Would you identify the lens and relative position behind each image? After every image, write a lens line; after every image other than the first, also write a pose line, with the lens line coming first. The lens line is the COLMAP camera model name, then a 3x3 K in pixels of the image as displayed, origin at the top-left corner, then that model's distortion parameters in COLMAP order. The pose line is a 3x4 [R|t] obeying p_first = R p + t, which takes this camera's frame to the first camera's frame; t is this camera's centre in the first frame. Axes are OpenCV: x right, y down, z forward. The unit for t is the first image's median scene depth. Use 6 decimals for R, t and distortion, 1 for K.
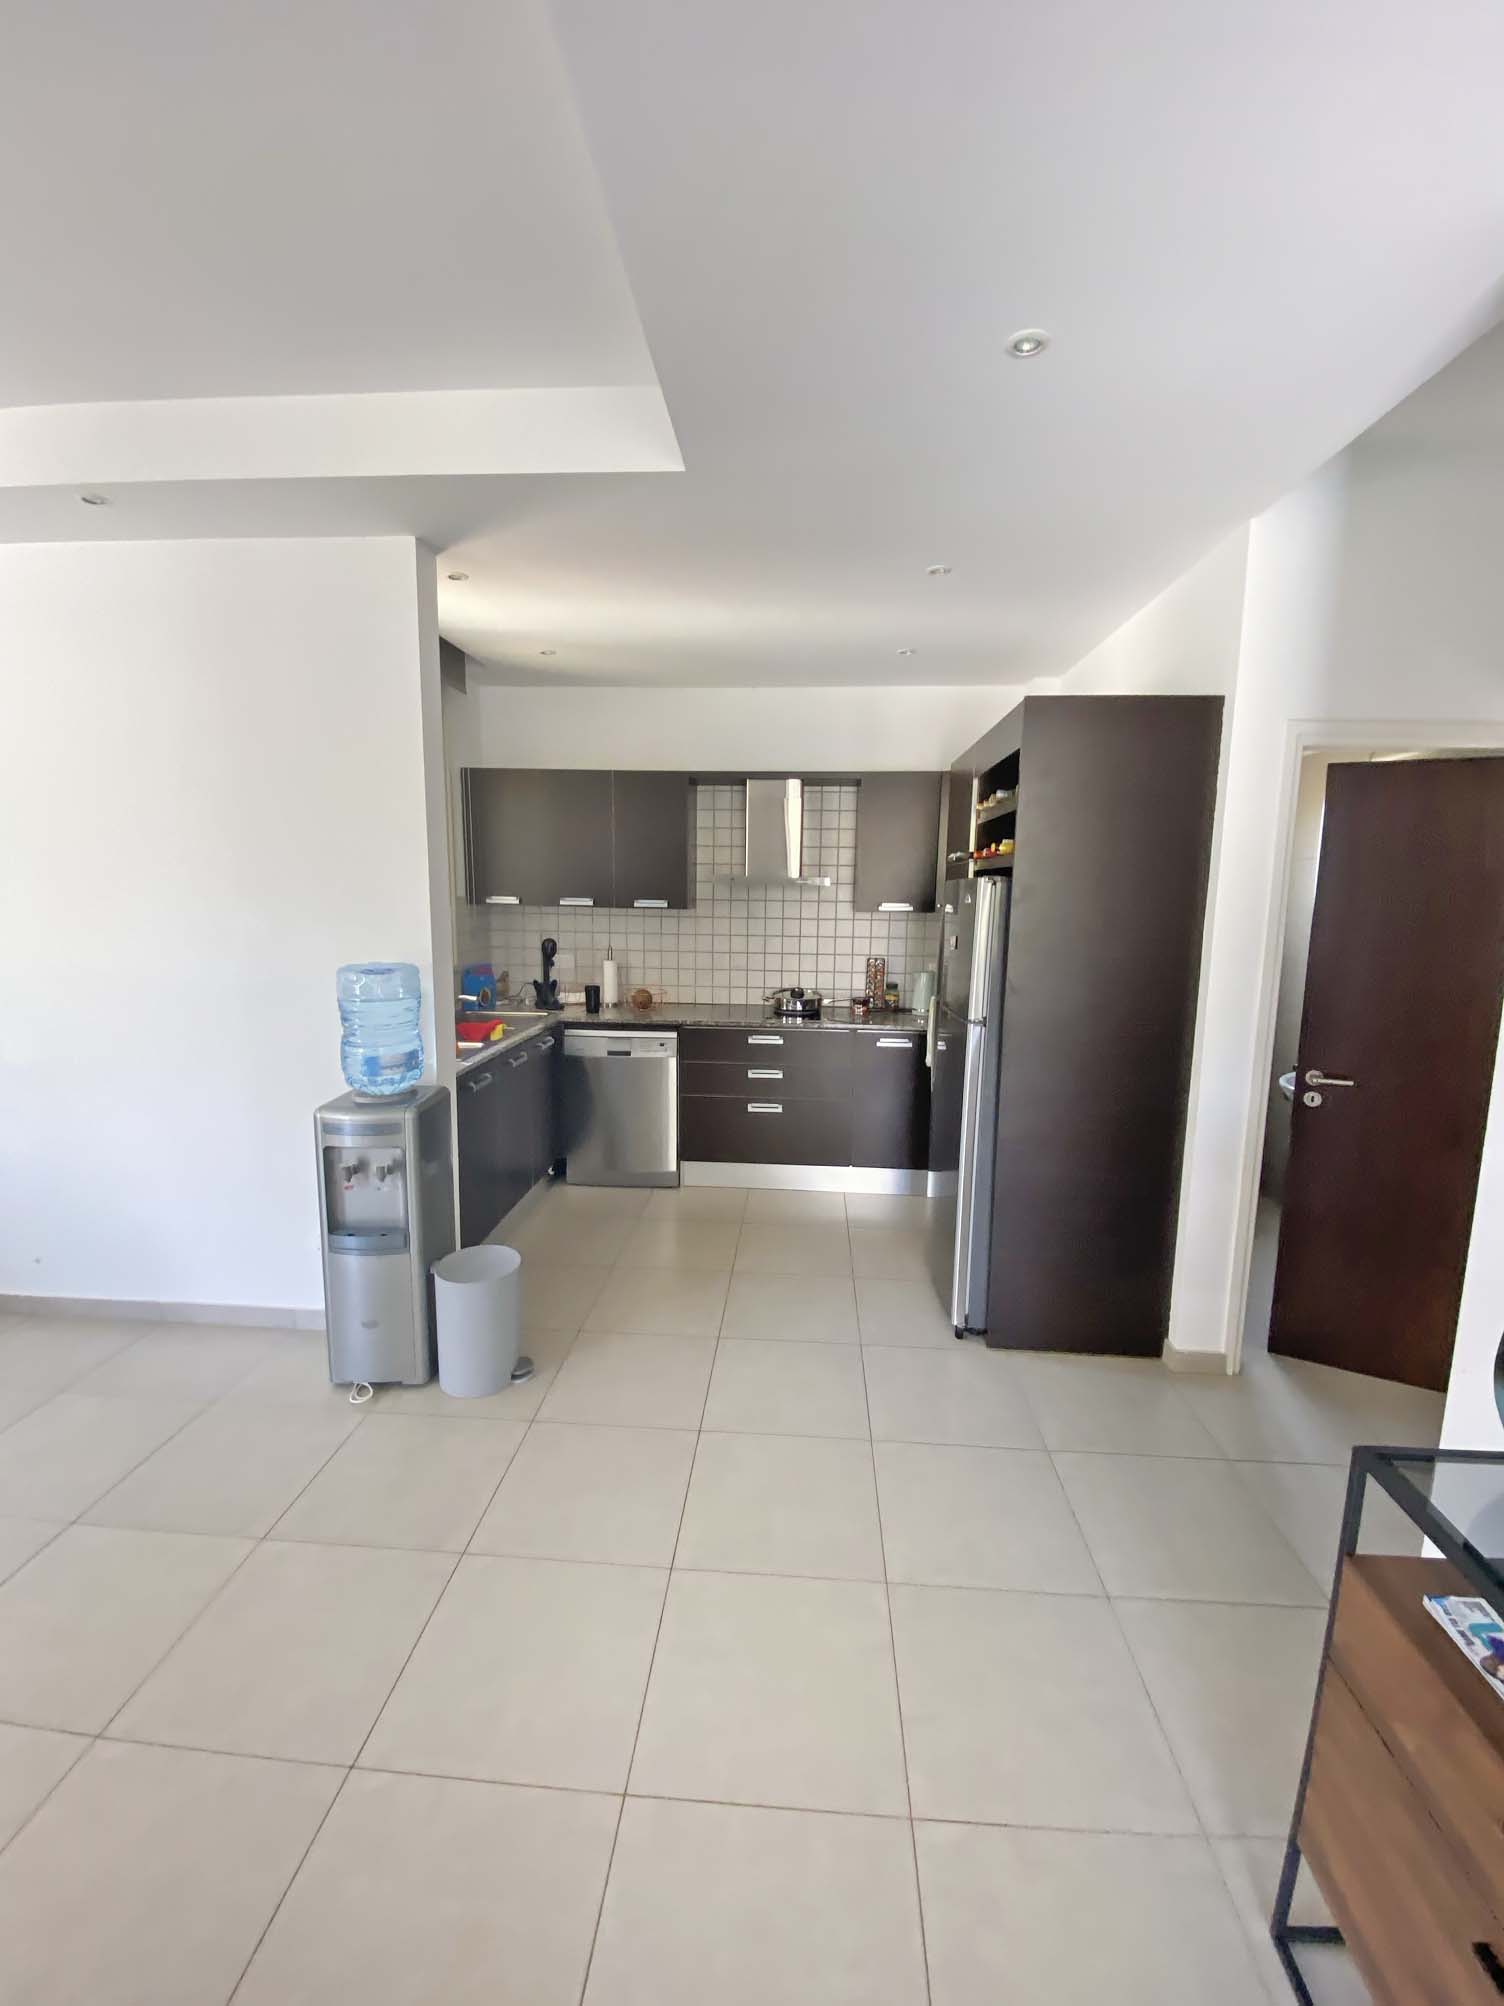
lens RADIAL K [[813.5, 0, 748.9], [0, 813.5, 1007.2], [0, 0, 1]] dist [0.003294, -0.000071]
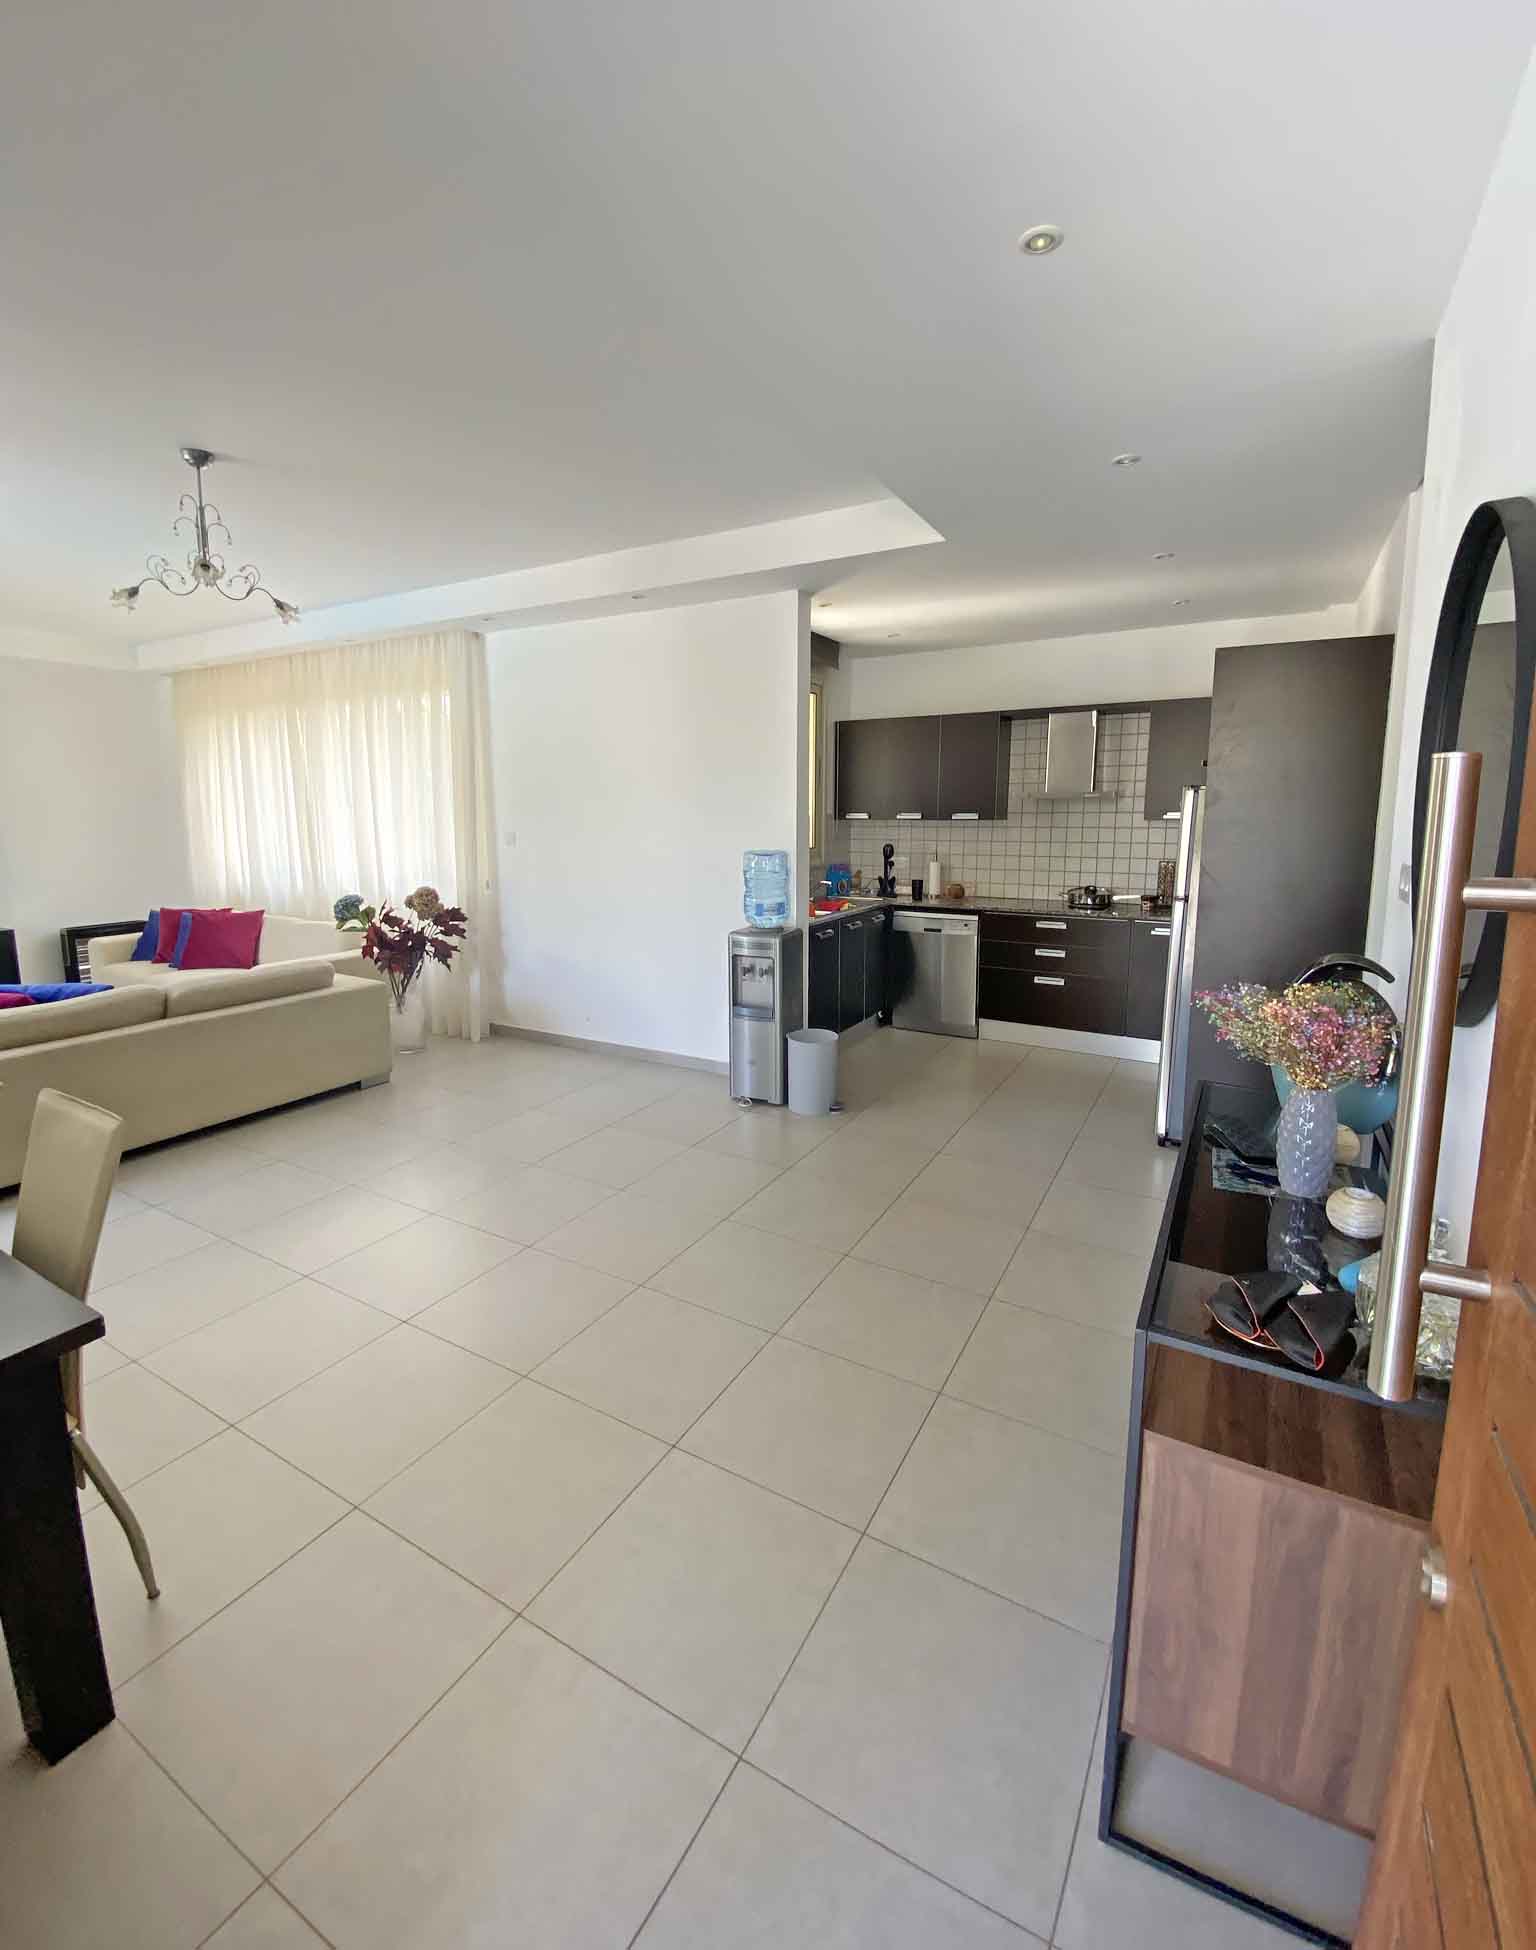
lens RADIAL K [[871.8, 0, 765.5], [0, 871.8, 957.2], [0, 0, 1]] dist [0.000532, -0.000149]
pose [[0.897568, 0.050947, -0.437922, 0.223504], [-0.043999, 0.998693, 0.026005, 0.077695], [0.438674, -0.004074, 0.898637, -0.402602]]
